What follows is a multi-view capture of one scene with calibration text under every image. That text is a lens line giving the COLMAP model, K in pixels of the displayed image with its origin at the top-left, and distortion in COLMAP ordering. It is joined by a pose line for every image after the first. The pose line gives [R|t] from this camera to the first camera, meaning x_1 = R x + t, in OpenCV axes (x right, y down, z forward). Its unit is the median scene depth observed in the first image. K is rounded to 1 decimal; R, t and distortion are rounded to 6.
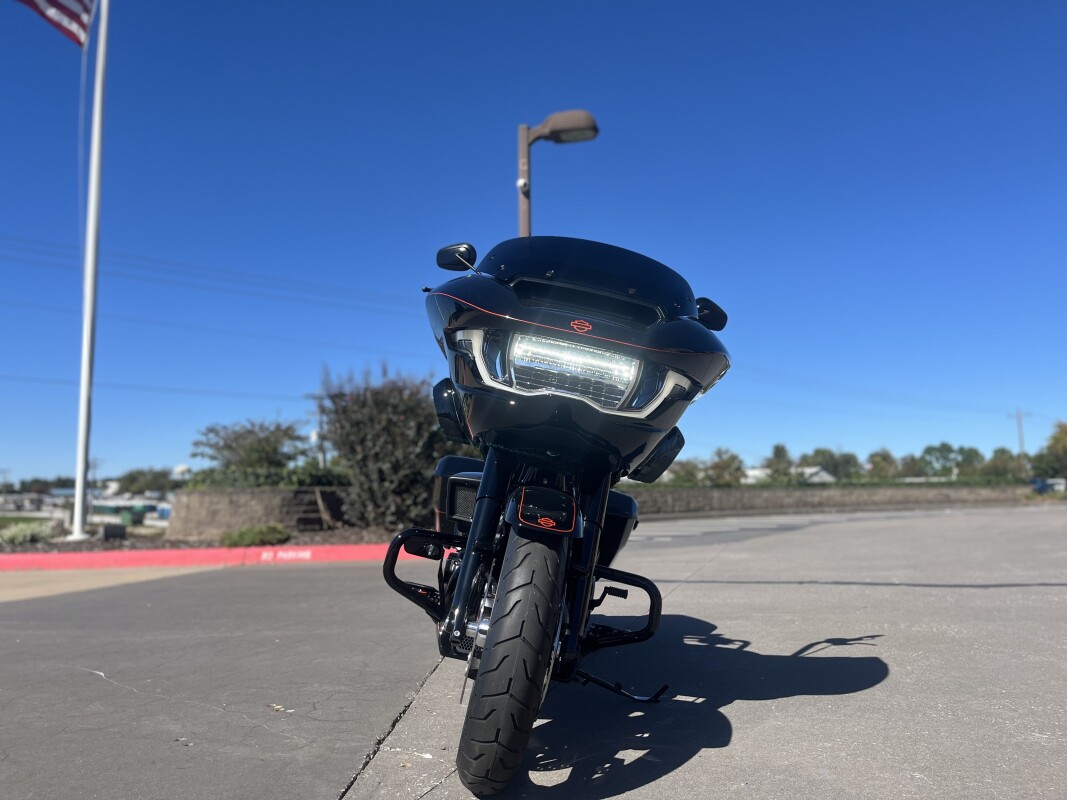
lens RADIAL K [[798.4, 0, 533.5], [0, 798.4, 400.0], [0, 0, 1]] dist [0.083892, -0.116814]
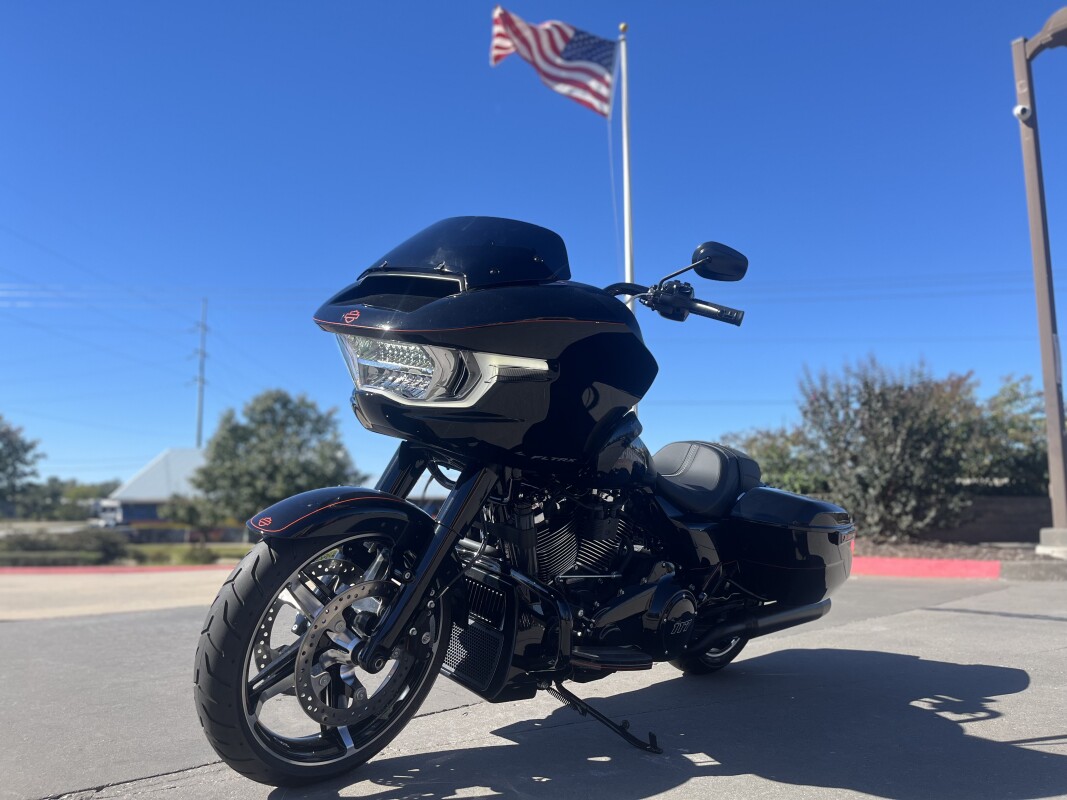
lens RADIAL K [[798.4, 0, 533.5], [0, 798.4, 400.0], [0, 0, 1]] dist [0.083892, -0.116814]
pose [[0.730394, -0.081488, -0.678148, 0.162135], [0.074912, 0.996425, -0.039049, 0.011363], [0.678905, -0.022280, 0.733888, 0.084137]]
